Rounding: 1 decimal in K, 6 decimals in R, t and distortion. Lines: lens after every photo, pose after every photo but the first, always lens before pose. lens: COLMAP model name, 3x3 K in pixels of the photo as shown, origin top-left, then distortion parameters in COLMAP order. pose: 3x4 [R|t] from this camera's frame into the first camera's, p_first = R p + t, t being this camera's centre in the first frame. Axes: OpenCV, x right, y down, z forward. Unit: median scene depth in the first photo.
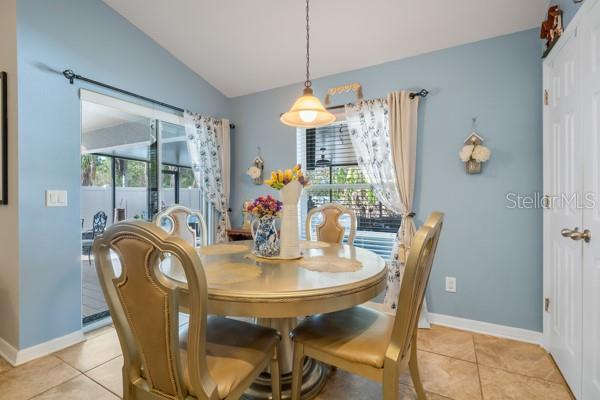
lens RADIAL K [[272.1, 0, 299.2], [0, 272.1, 196.3], [0, 0, 1]] dist [-0.003403, -0.000383]
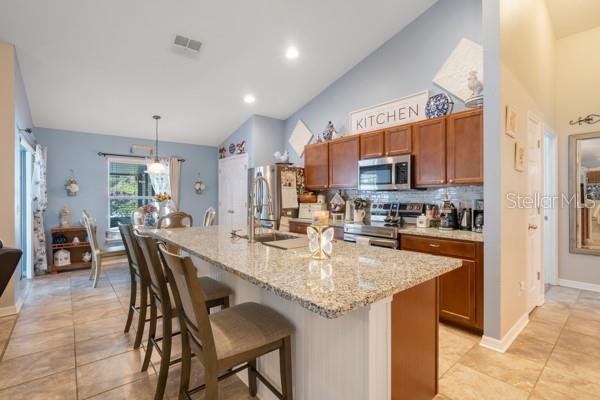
lens RADIAL K [[275.5, 0, 298.7], [0, 275.5, 191.3], [0, 0, 1]] dist [-0.001886, -0.000237]
pose [[0.362819, 0.016648, 0.931711, -1.424774], [0.003939, 0.999804, -0.019399, -0.047652], [-0.931851, 0.010708, 0.362682, -0.843878]]
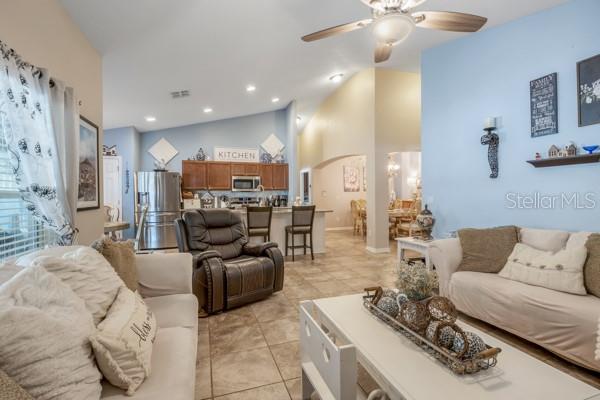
lens RADIAL K [[272.1, 0, 299.2], [0, 272.1, 196.3], [0, 0, 1]] dist [-0.003403, -0.000383]
pose [[-0.746880, 0.004405, 0.664944, -2.370975], [0.009141, 0.999952, 0.003642, -0.030481], [-0.664896, 0.008799, -0.746884, 1.094977]]
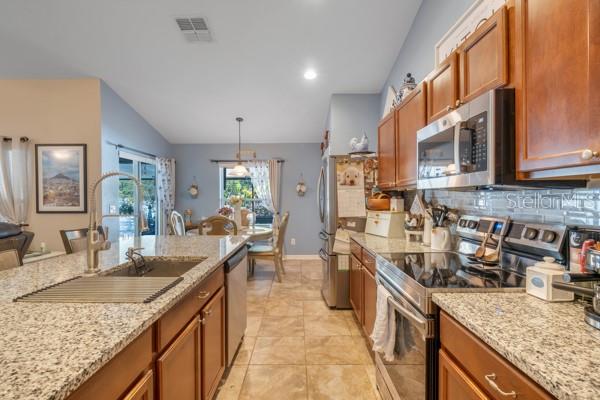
lens RADIAL K [[275.2, 0, 300.0], [0, 275.2, 200.0], [0, 0, 1]] dist [-0.003260, -0.000305]
pose [[0.872676, -0.003124, 0.488289, -0.553993], [-0.000085, 0.999979, 0.006551, -0.058619], [-0.488299, -0.005758, 0.872657, -1.106409]]
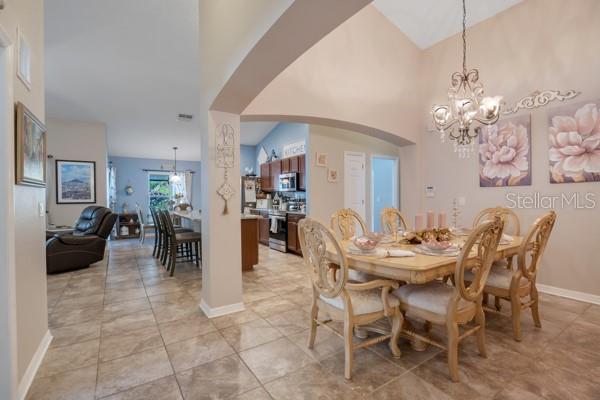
lens RADIAL K [[272.1, 0, 299.2], [0, 272.1, 196.3], [0, 0, 1]] dist [-0.003403, -0.000383]
pose [[0.457215, 0.000367, 0.889356, -2.182836], [0.005414, 0.999980, -0.003195, -0.023945], [-0.889340, 0.006276, 0.457204, -1.992602]]
